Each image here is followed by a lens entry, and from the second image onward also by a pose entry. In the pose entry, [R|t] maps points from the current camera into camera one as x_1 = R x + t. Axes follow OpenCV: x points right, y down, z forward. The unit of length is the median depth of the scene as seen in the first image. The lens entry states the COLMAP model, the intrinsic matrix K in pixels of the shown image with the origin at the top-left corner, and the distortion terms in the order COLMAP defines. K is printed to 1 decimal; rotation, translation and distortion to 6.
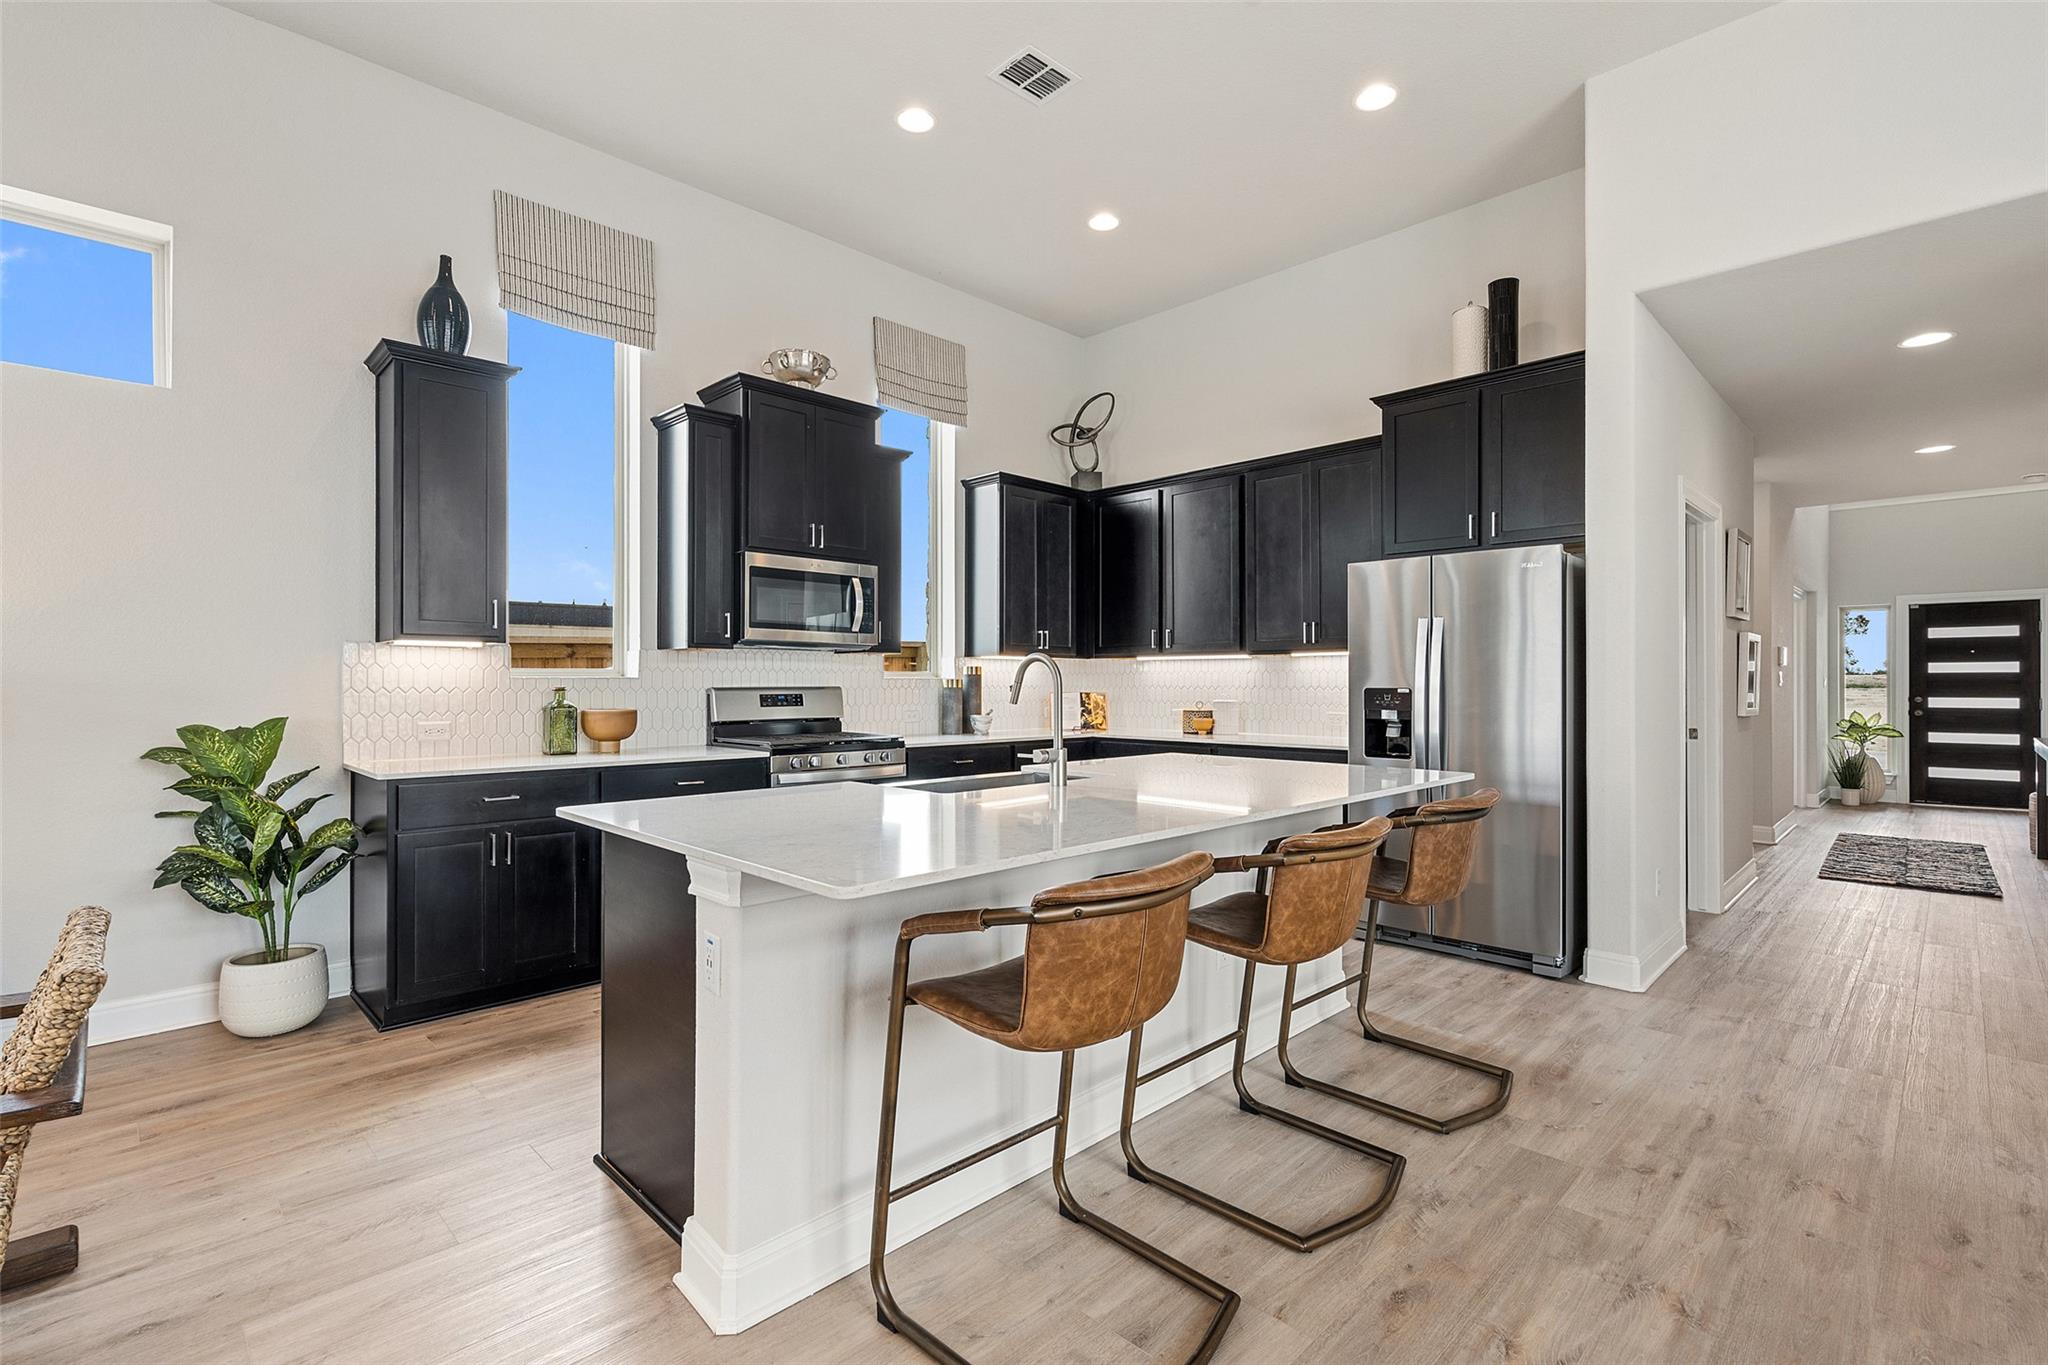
lens RADIAL K [[933.6, 0, 1014.6], [0, 933.6, 681.7], [0, 0, 1]] dist [-0.001321, 0.000278]
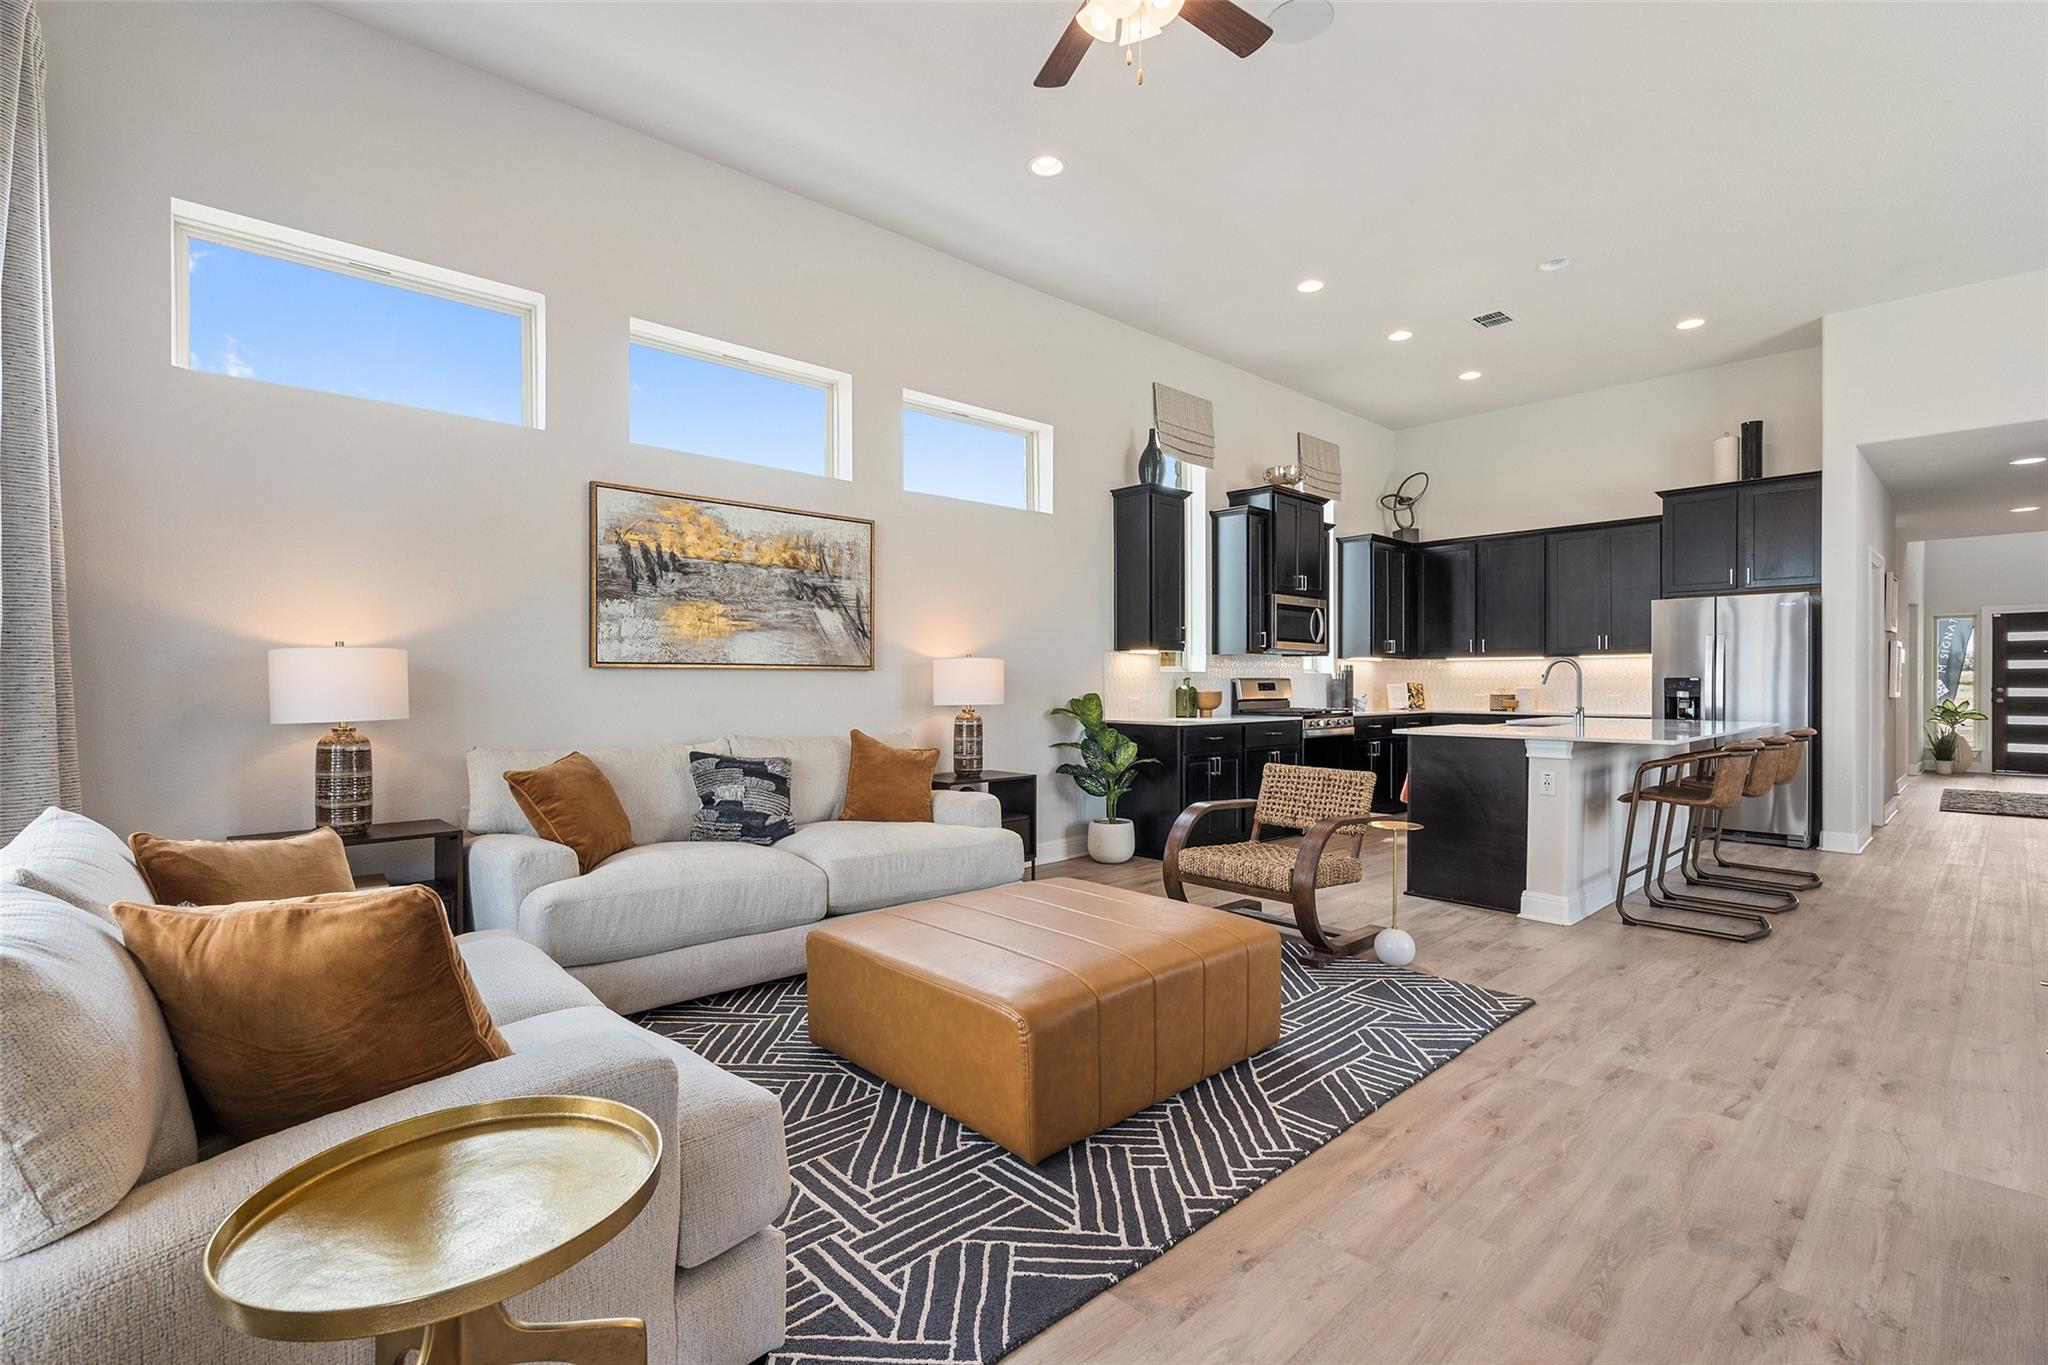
lens RADIAL K [[918.5, 0, 1028.2], [0, 918.5, 682.1], [0, 0, 1]] dist [0.000750, -0.000052]
pose [[0.999595, -0.001887, -0.028391, -0.505599], [0.001923, 0.999997, 0.001221, 0.007764], [0.028389, -0.001275, 0.999596, -0.457522]]
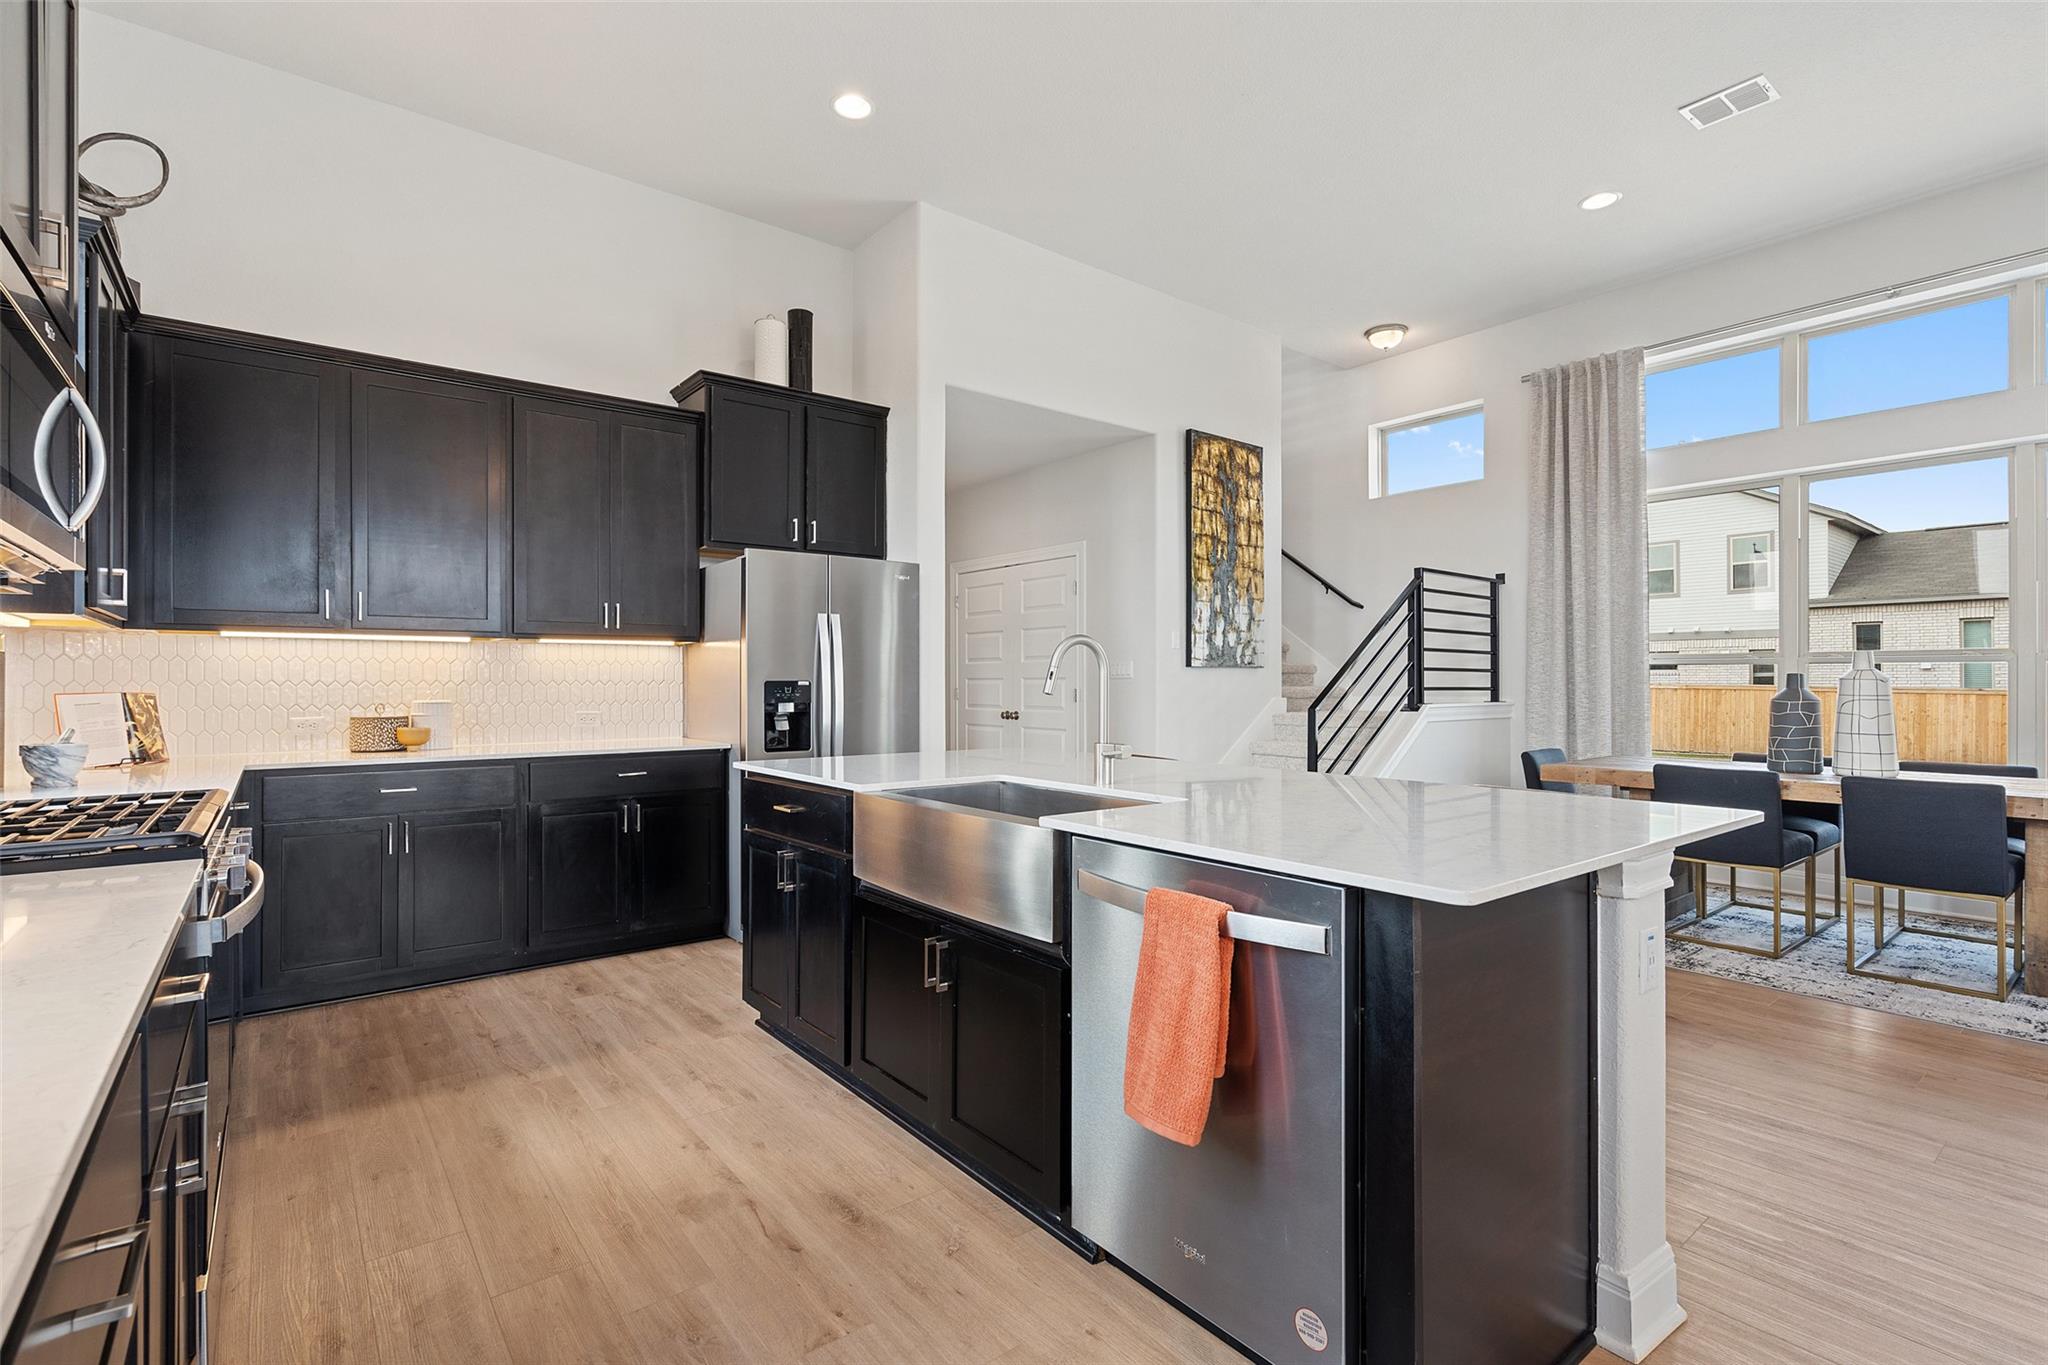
lens RADIAL K [[933.6, 0, 1014.6], [0, 933.6, 681.7], [0, 0, 1]] dist [-0.001321, 0.000278]
pose [[0.112847, 0.003102, 0.993608, -0.408140], [0.002048, 0.999992, -0.003355, 0.008669], [-0.993610, 0.002413, 0.112840, 0.479955]]
